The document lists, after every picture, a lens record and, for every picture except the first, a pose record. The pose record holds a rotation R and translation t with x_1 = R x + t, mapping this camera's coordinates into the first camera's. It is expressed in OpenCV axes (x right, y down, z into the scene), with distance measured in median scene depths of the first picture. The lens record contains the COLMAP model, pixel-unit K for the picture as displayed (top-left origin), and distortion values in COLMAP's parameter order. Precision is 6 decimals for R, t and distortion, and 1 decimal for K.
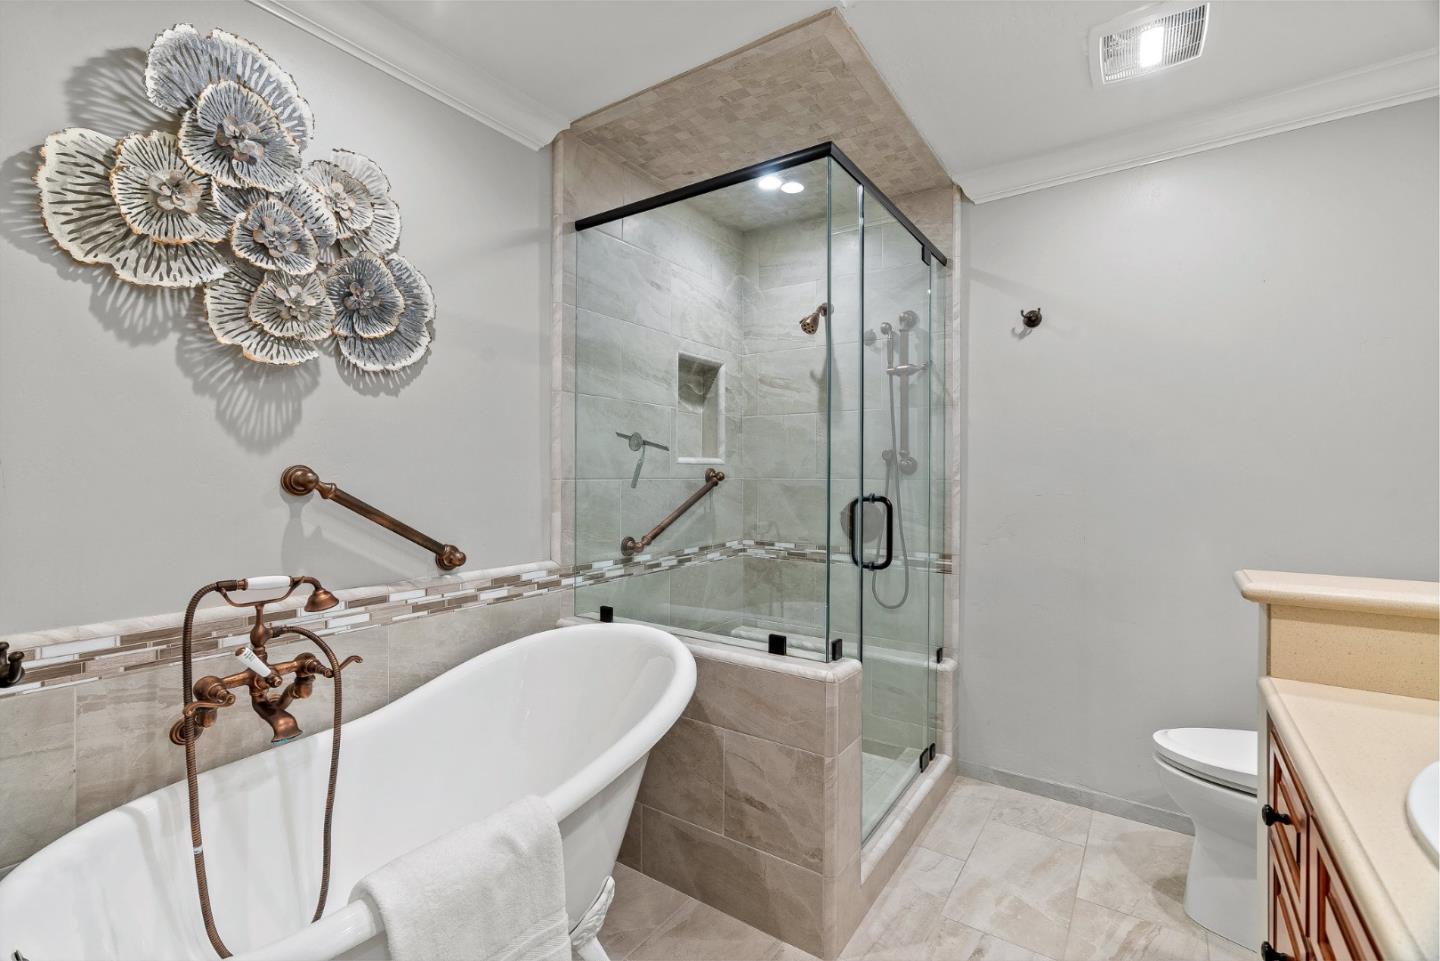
lens RADIAL K [[636.6, 0, 709.2], [0, 636.6, 474.6], [0, 0, 1]] dist [-0.016783, -0.000099]
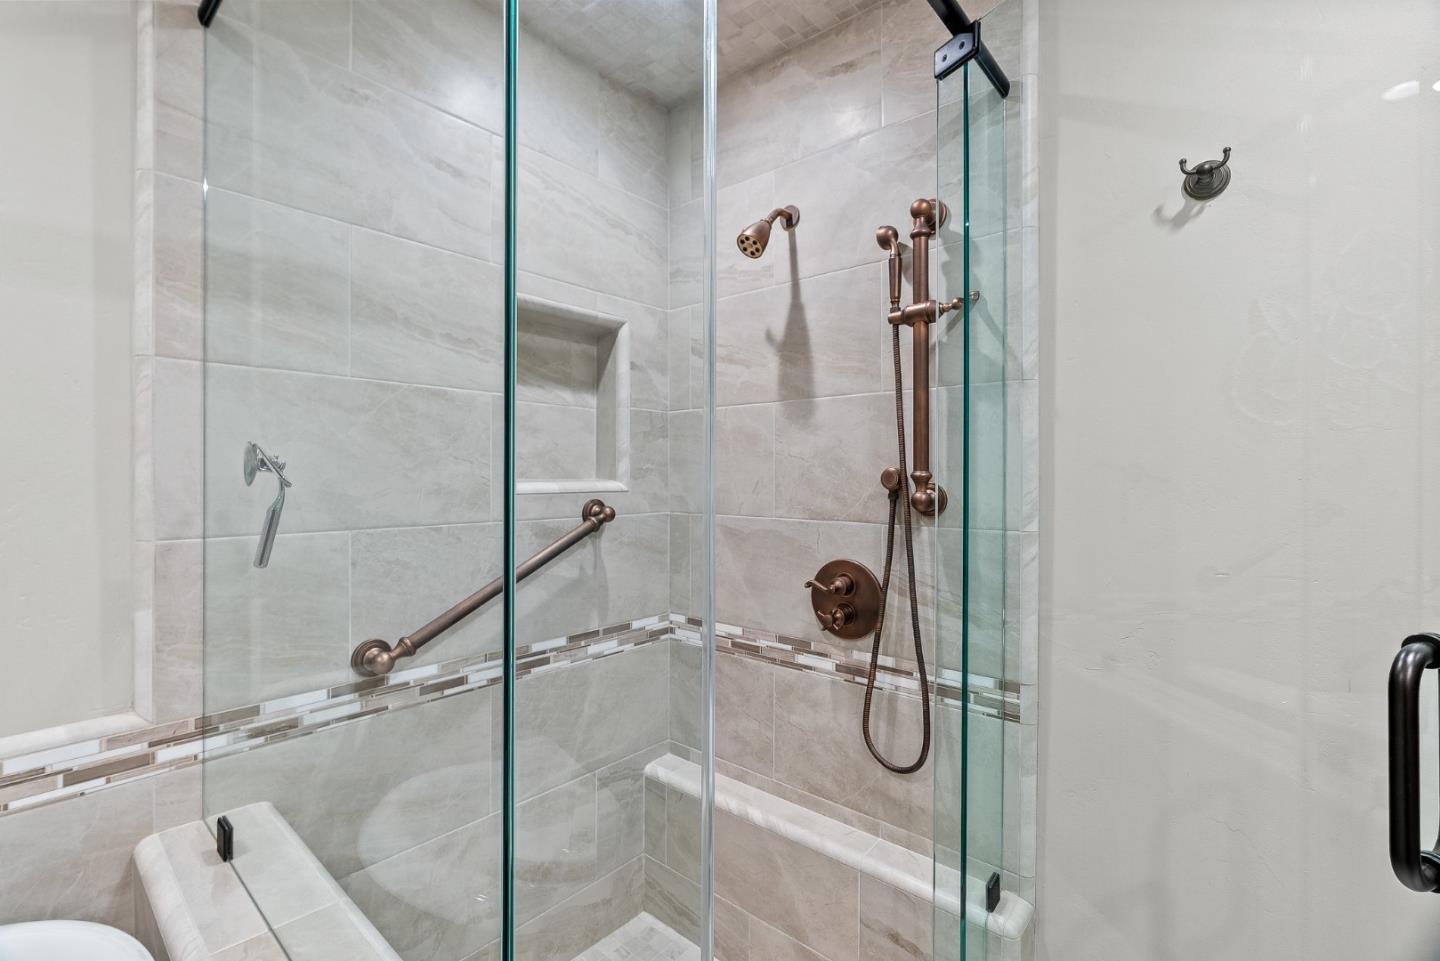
lens RADIAL K [[645.6, 0, 716.2], [0, 645.6, 477.8], [0, 0, 1]] dist [-0.001905, 0.000102]
pose [[0.994435, -0.000737, -0.105352, 0.202426], [0.000715, 1.000000, -0.000241, -0.033720], [0.105353, 0.000164, 0.994435, 0.482187]]
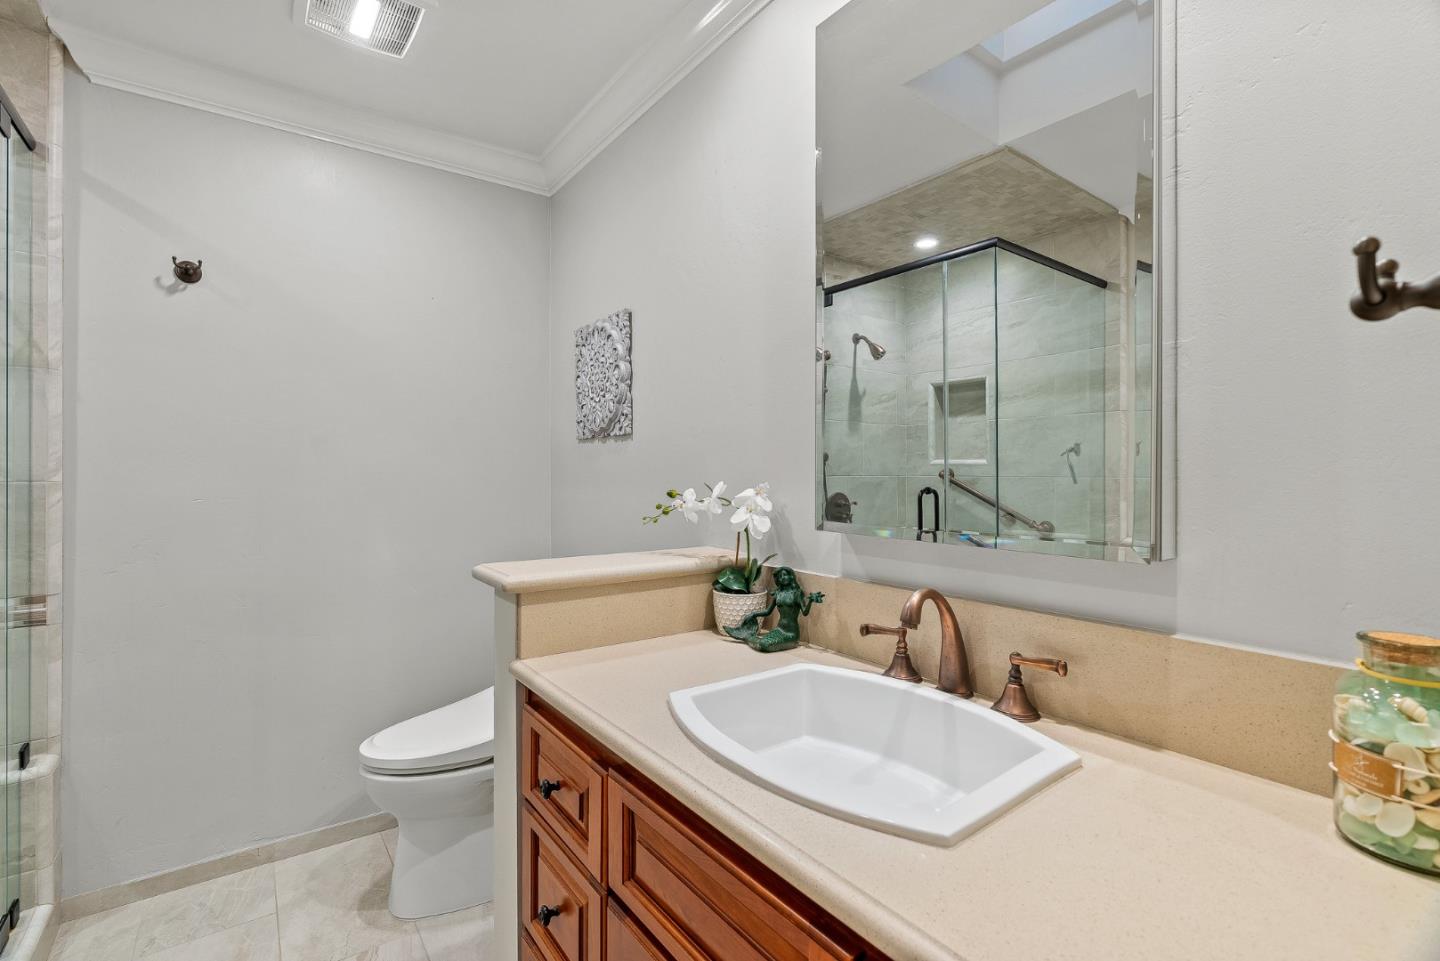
lens RADIAL K [[647.5, 0, 716.7], [0, 647.5, 473.1], [0, 0, 1]] dist [-0.002121, -0.000407]
pose [[0.320701, -0.004165, 0.947171, -0.028514], [-0.000197, 0.999990, 0.004464, -0.004029], [-0.947180, -0.001618, 0.320697, 0.128454]]
